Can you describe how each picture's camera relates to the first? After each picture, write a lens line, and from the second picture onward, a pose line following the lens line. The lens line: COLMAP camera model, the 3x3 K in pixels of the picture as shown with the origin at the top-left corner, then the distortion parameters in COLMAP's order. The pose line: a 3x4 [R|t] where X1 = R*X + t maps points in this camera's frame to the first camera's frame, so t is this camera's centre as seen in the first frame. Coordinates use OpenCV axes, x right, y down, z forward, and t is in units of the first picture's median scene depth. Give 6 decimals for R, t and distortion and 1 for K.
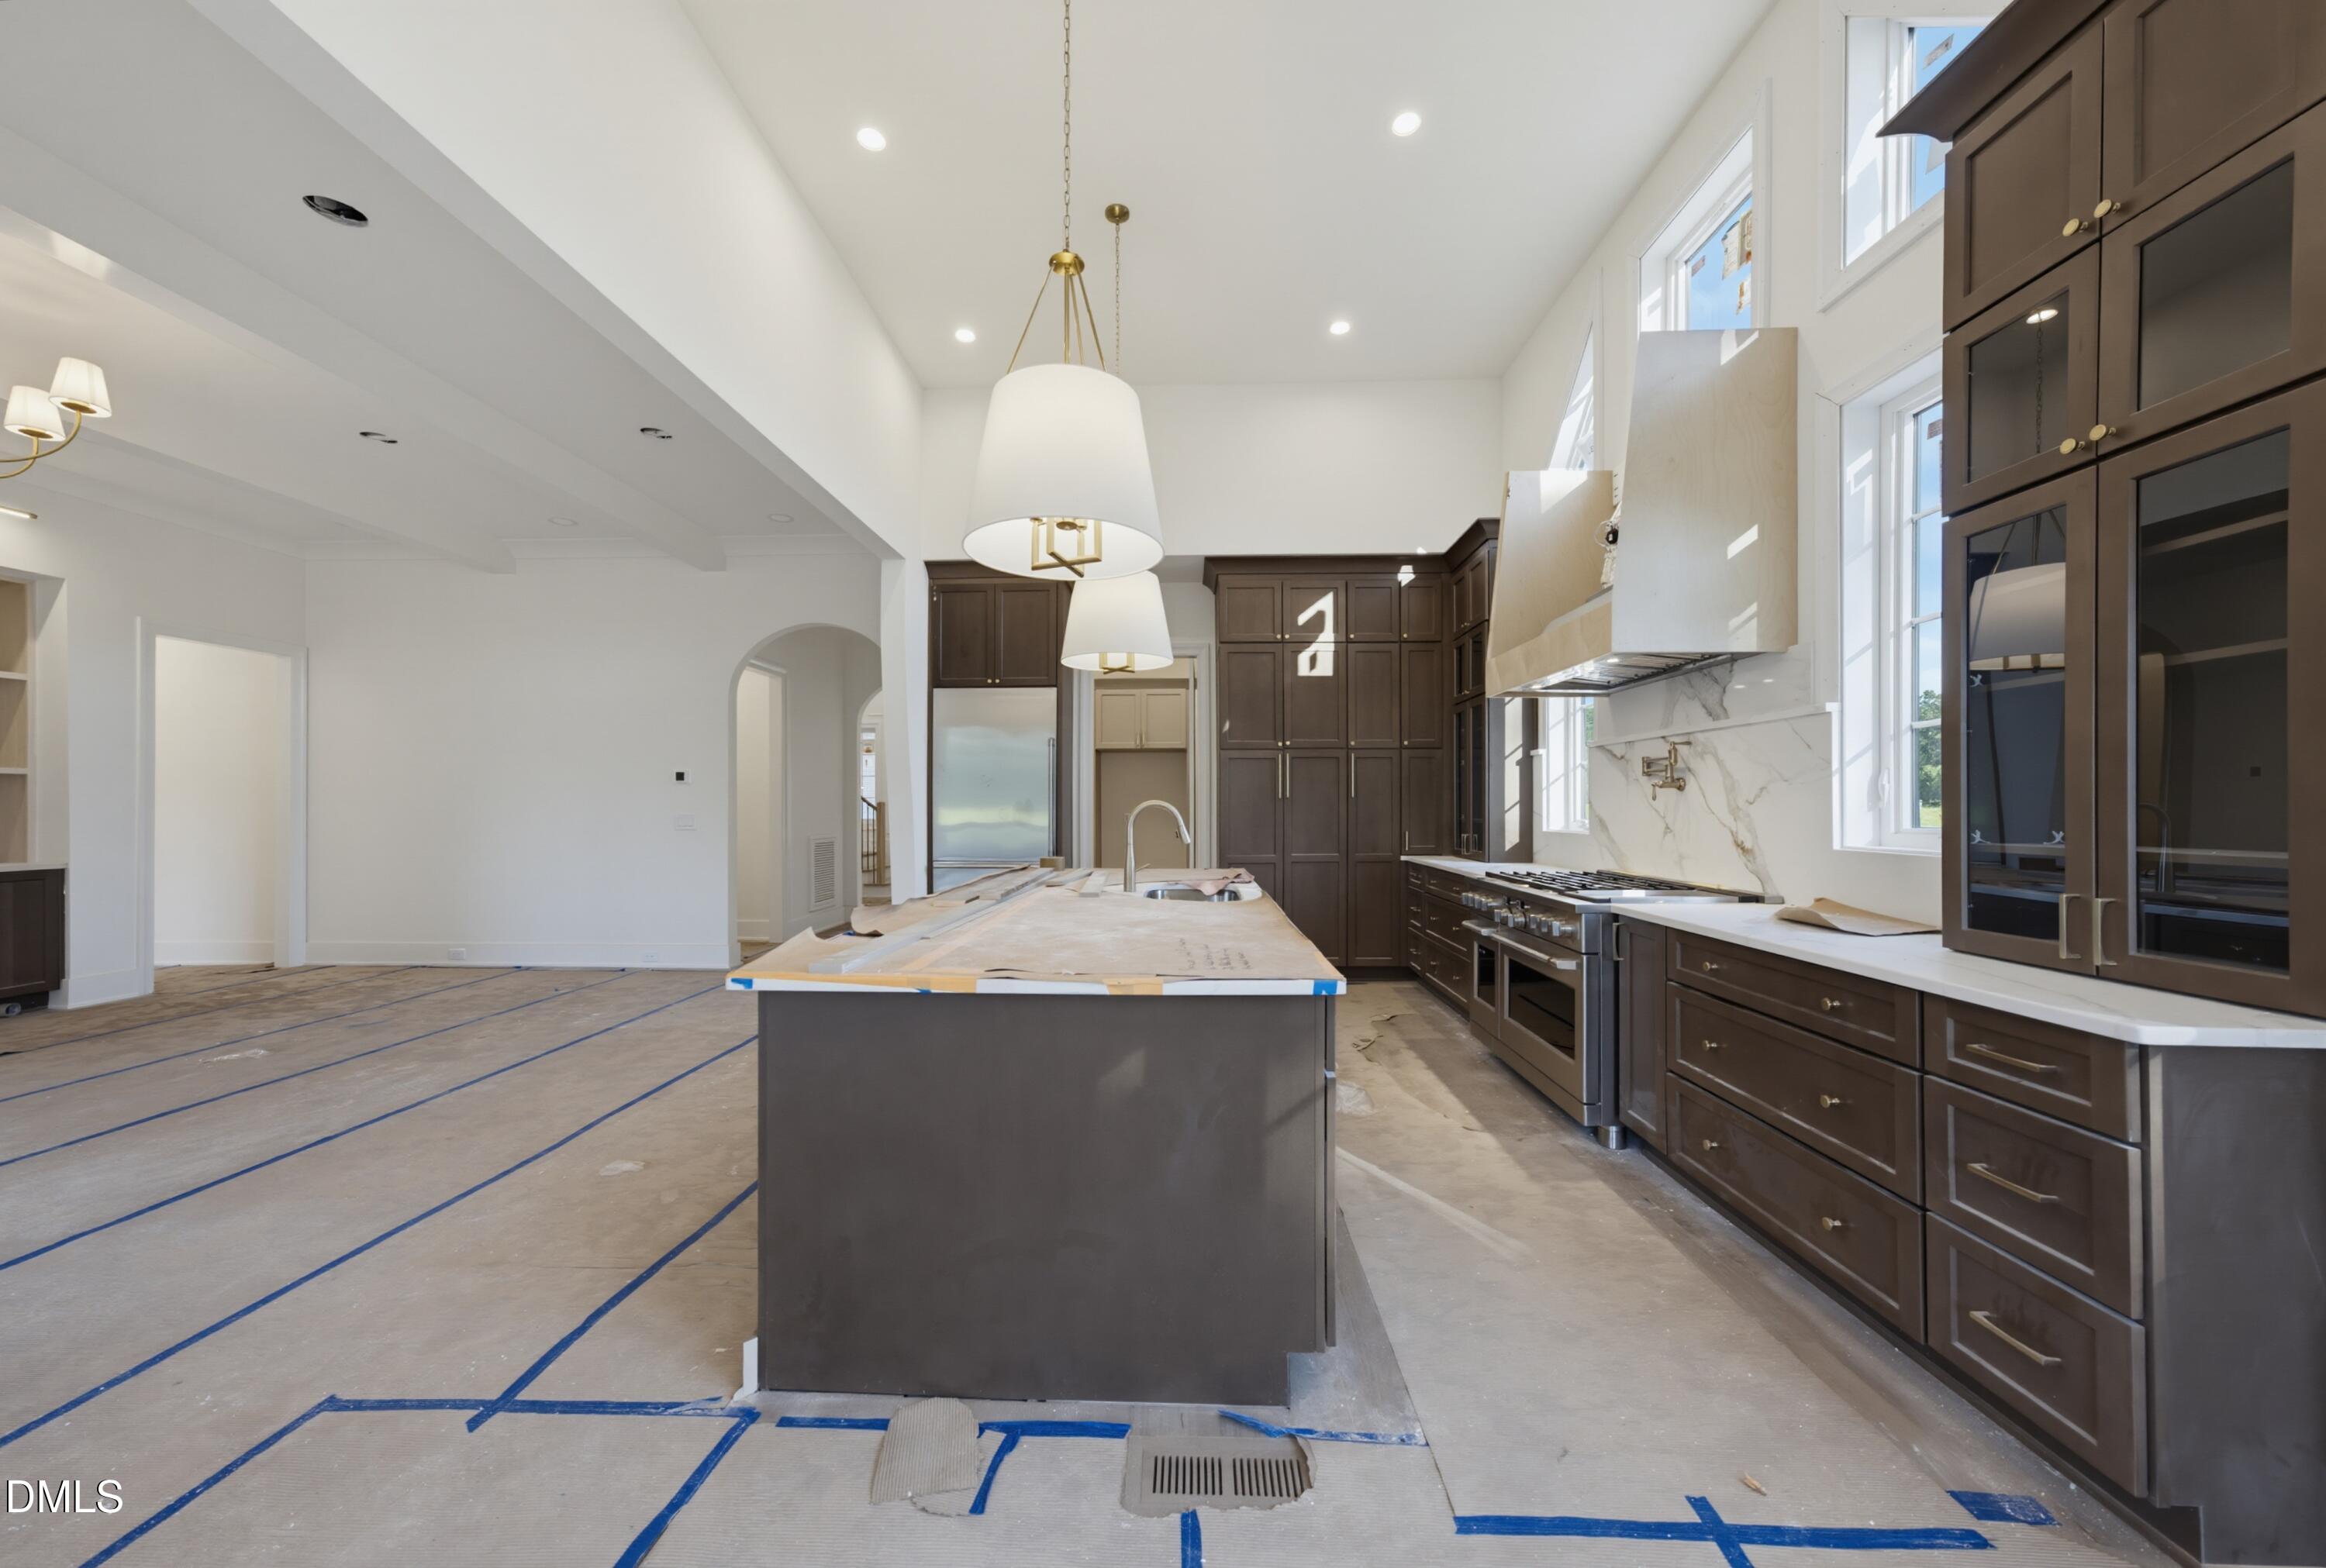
lens RADIAL K [[802.1, 0, 1164.9], [0, 802.1, 794.7], [0, 0, 1]] dist [-0.012857, 0.007813]
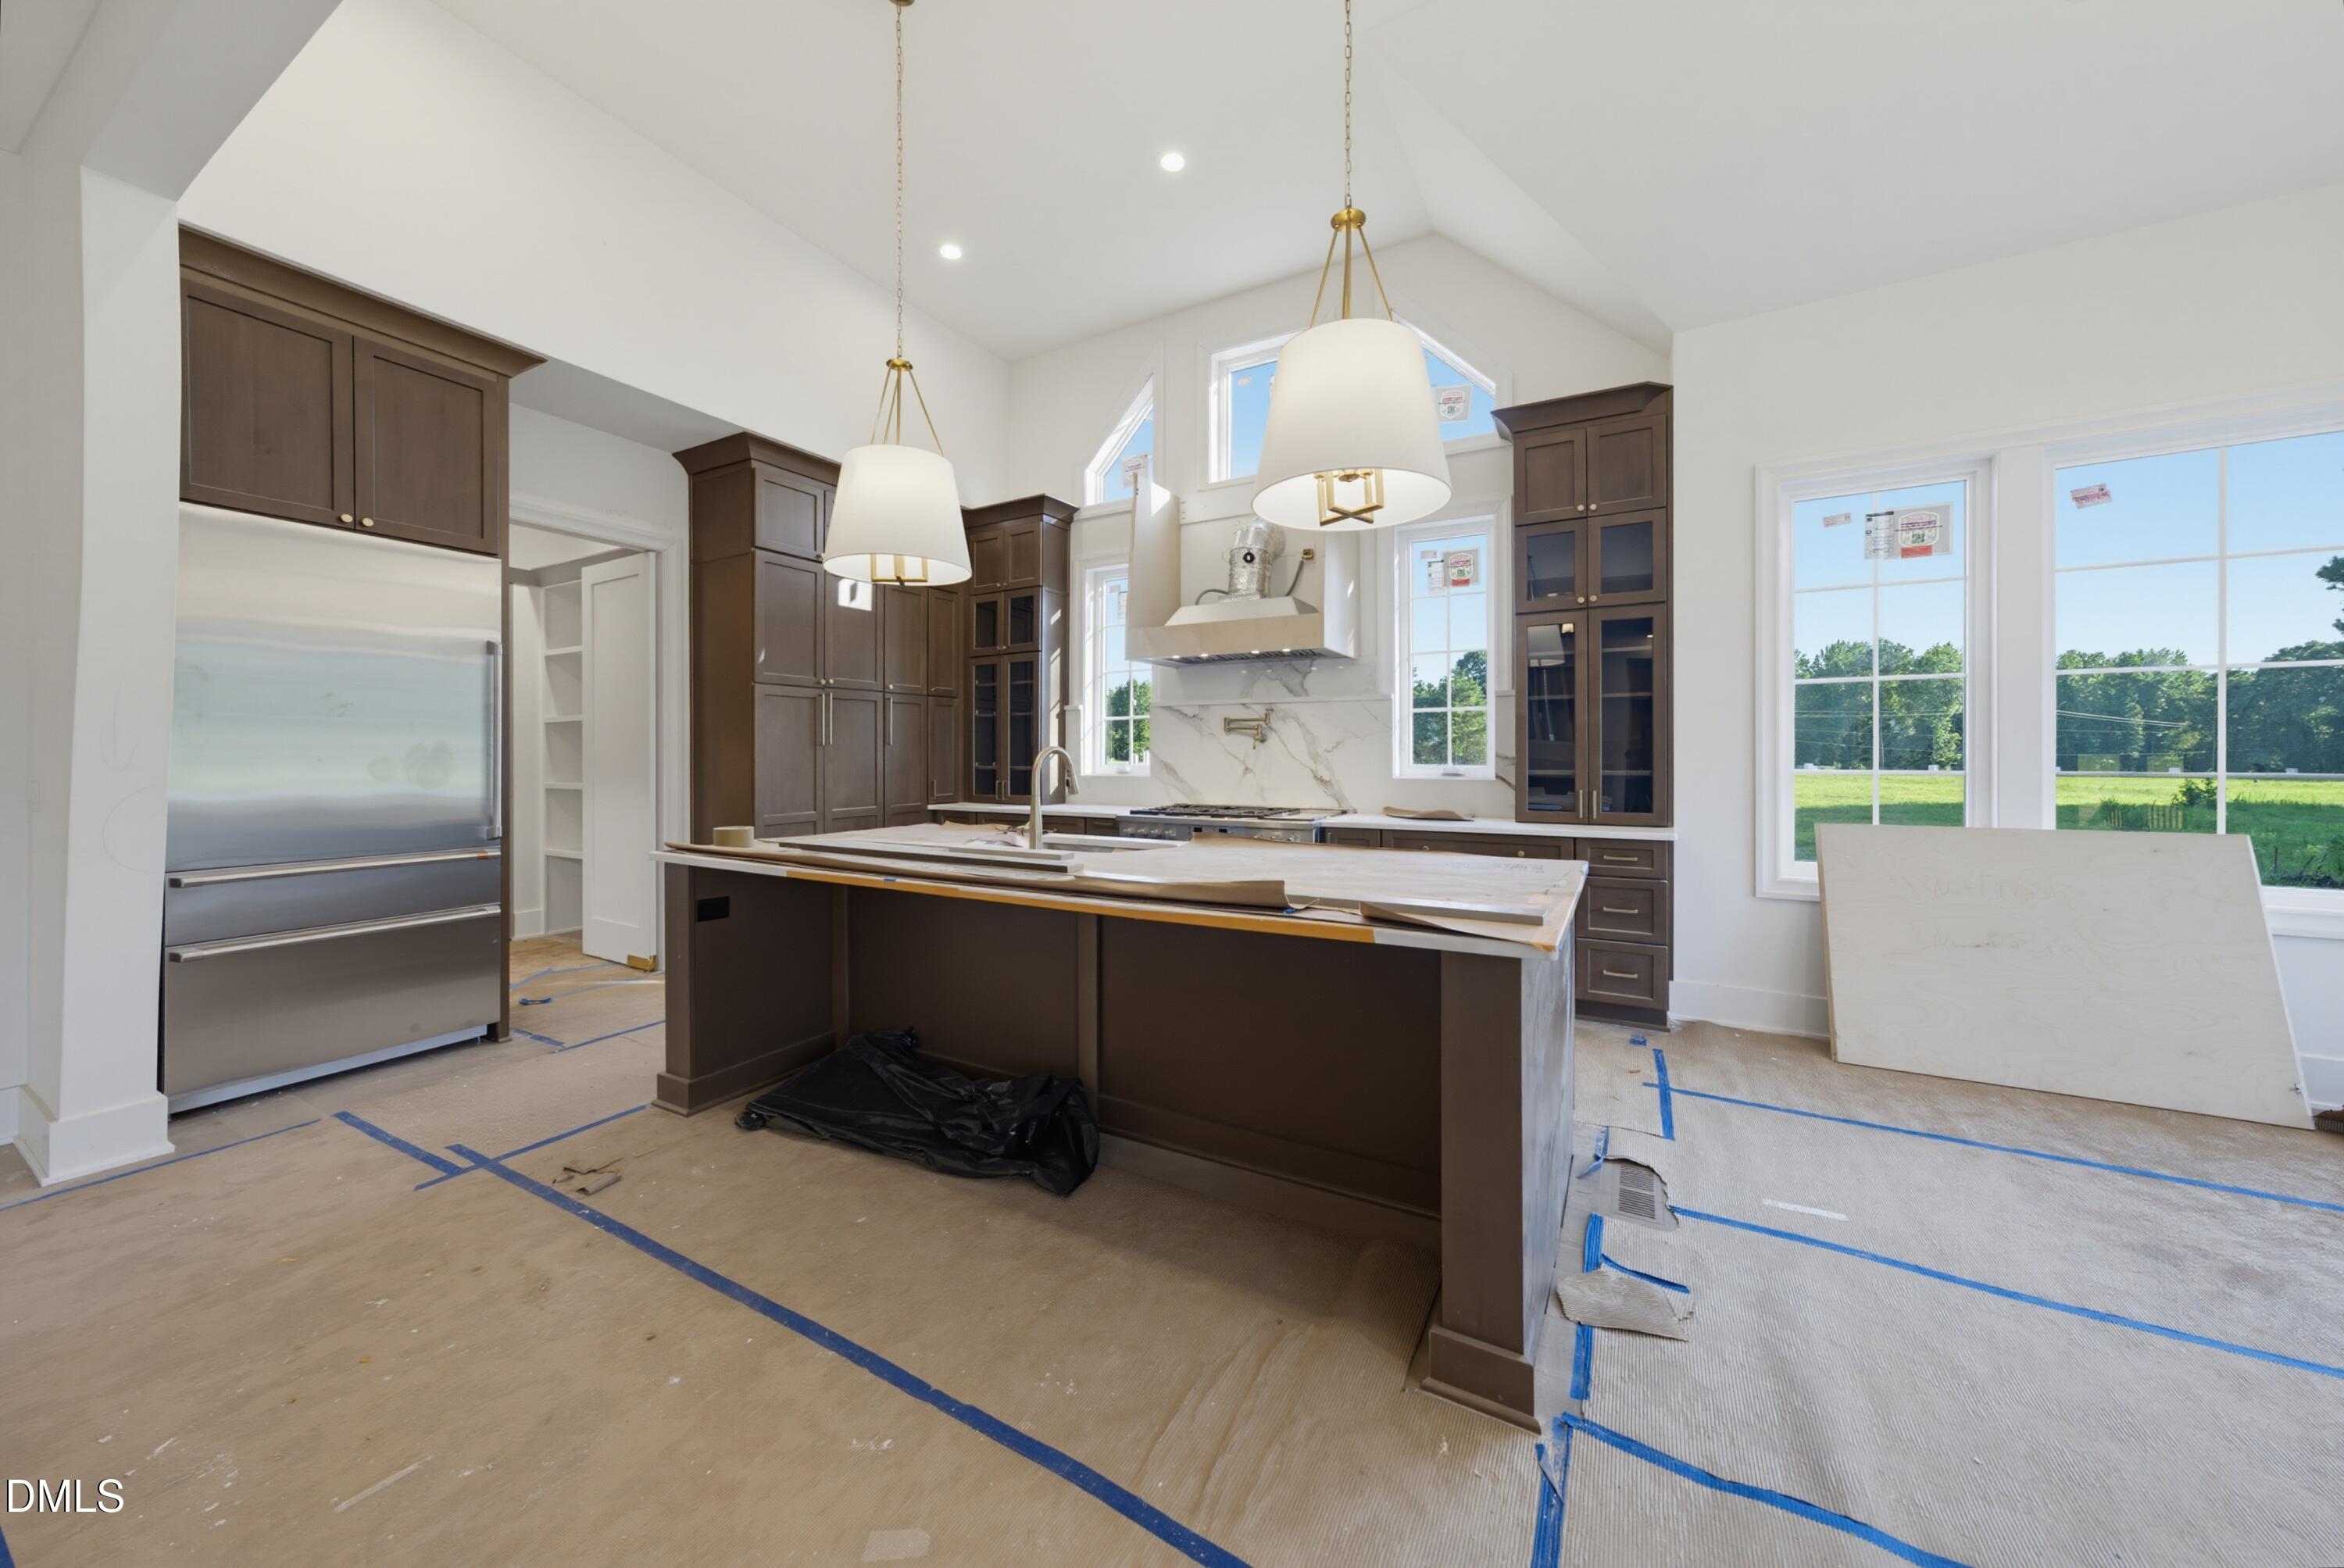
lens RADIAL K [[808.4, 0, 1183.1], [0, 808.4, 739.9], [0, 0, 1]] dist [-0.012857, 0.007813]
pose [[0.459433, 0.013596, 0.888108, -0.593820], [-0.007855, 0.999906, -0.011244, 0.006073], [-0.888178, -0.001810, 0.459497, 0.373261]]
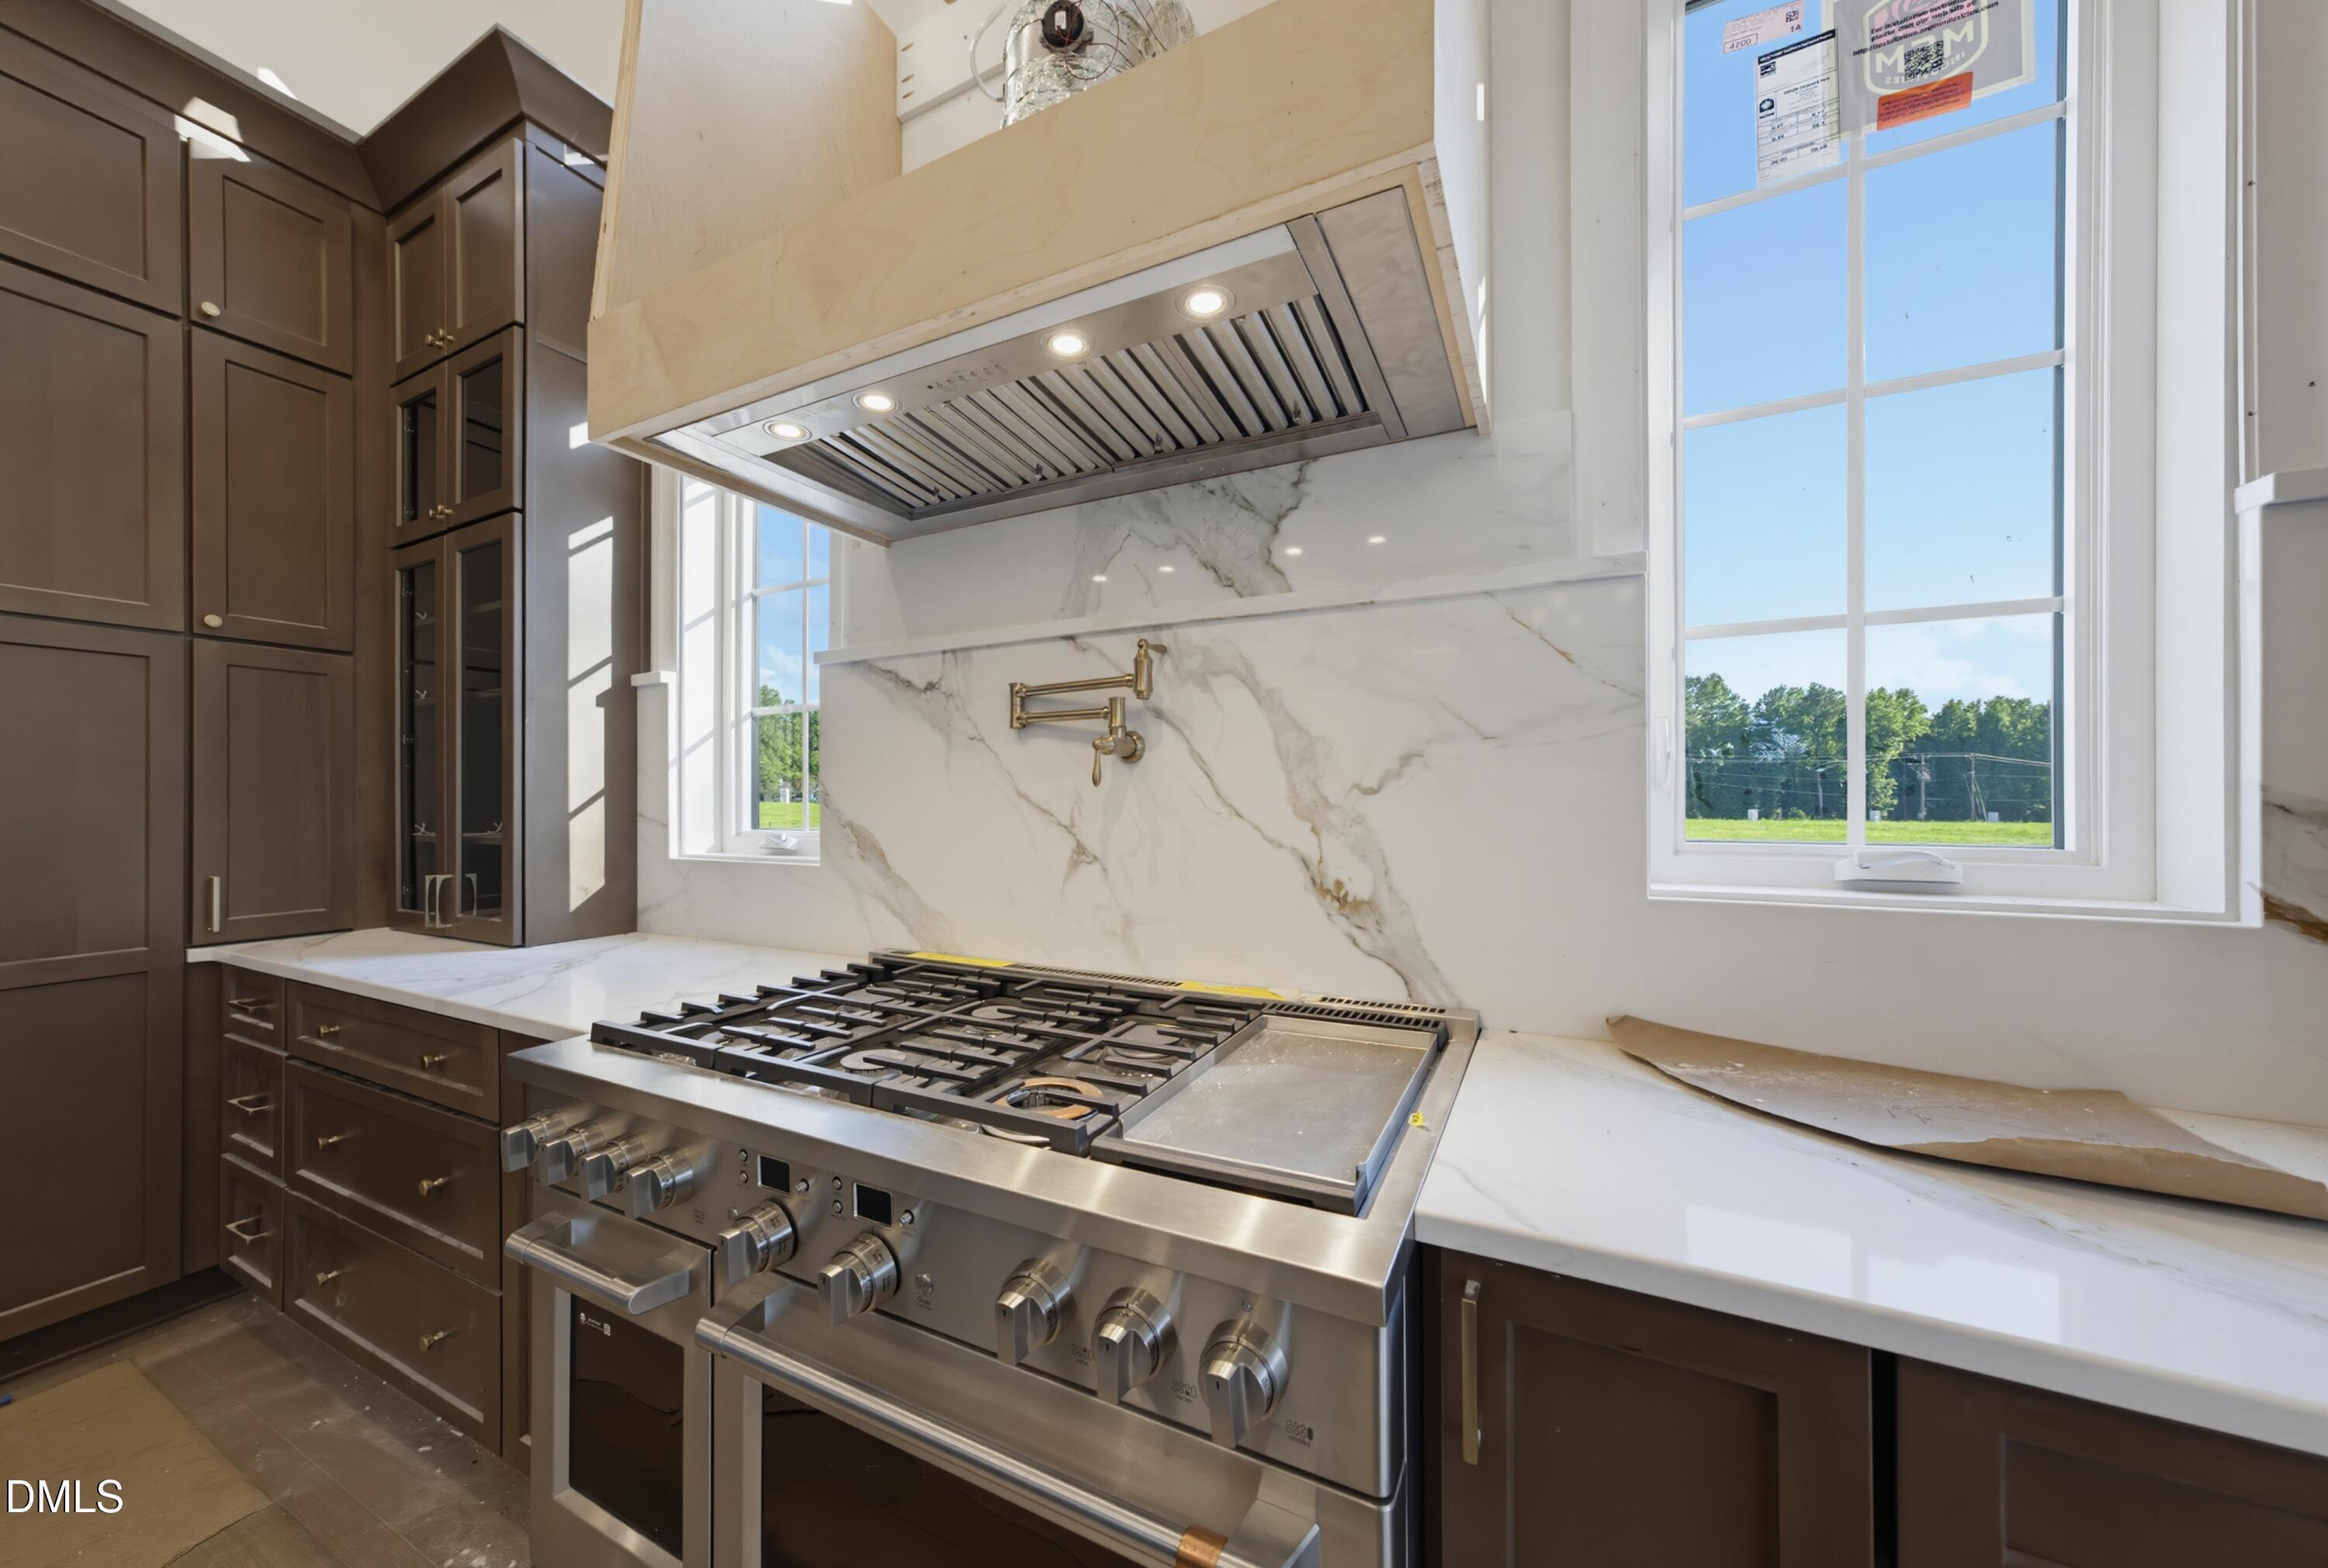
lens RADIAL K [[802.9, 0, 1155.1], [0, 802.9, 797.6], [0, 0, 1]] dist [-0.012857, 0.007813]
pose [[0.422317, 0.000112, 0.906448, 0.217365], [-0.008009, 0.999961, 0.003608, 0.009599], [-0.906413, -0.008783, 0.422302, 0.663475]]
